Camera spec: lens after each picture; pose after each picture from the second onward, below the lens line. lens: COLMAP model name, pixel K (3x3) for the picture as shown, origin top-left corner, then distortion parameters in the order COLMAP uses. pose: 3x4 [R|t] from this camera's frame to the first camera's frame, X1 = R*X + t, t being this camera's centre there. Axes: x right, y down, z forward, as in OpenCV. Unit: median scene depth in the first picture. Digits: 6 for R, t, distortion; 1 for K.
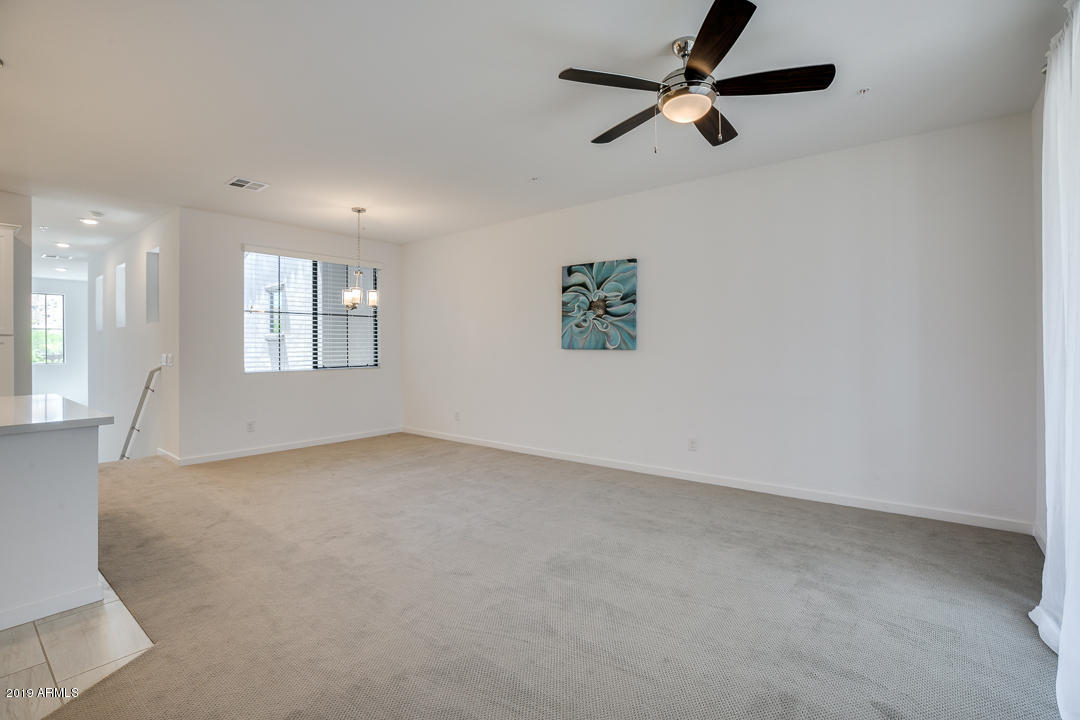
lens RADIAL K [[497.4, 0, 542.0], [0, 497.4, 352.5], [0, 0, 1]] dist [-0.033818, 0.006291]
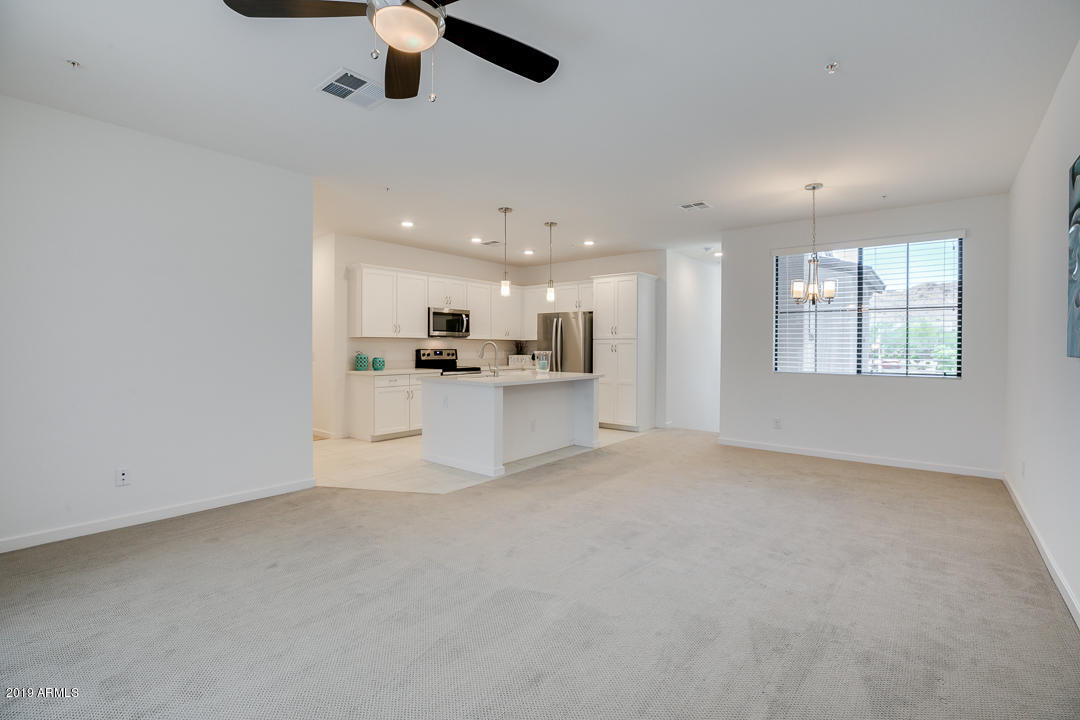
lens RADIAL K [[491.2, 0, 550.4], [0, 491.2, 349.0], [0, 0, 1]] dist [-0.028390, 0.000895]
pose [[0.003229, 0.011421, -0.999930, 0.419571], [-0.019064, 0.999754, 0.011358, -0.009599], [0.999813, 0.019026, 0.003446, 0.490976]]
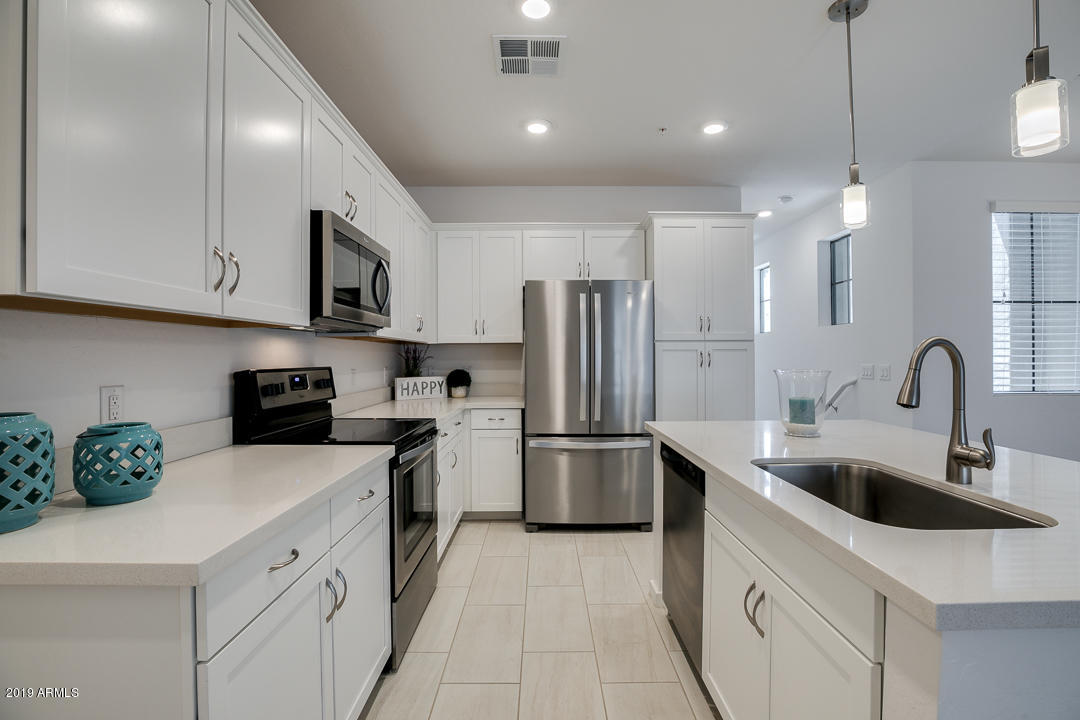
lens RADIAL K [[497.4, 0, 542.0], [0, 497.4, 352.5], [0, 0, 1]] dist [-0.033818, 0.006291]
pose [[0.630224, -0.003847, -0.776404, -0.455739], [-0.011580, 0.999830, -0.014354, 0.002117], [0.776327, 0.018037, 0.630072, 0.106066]]
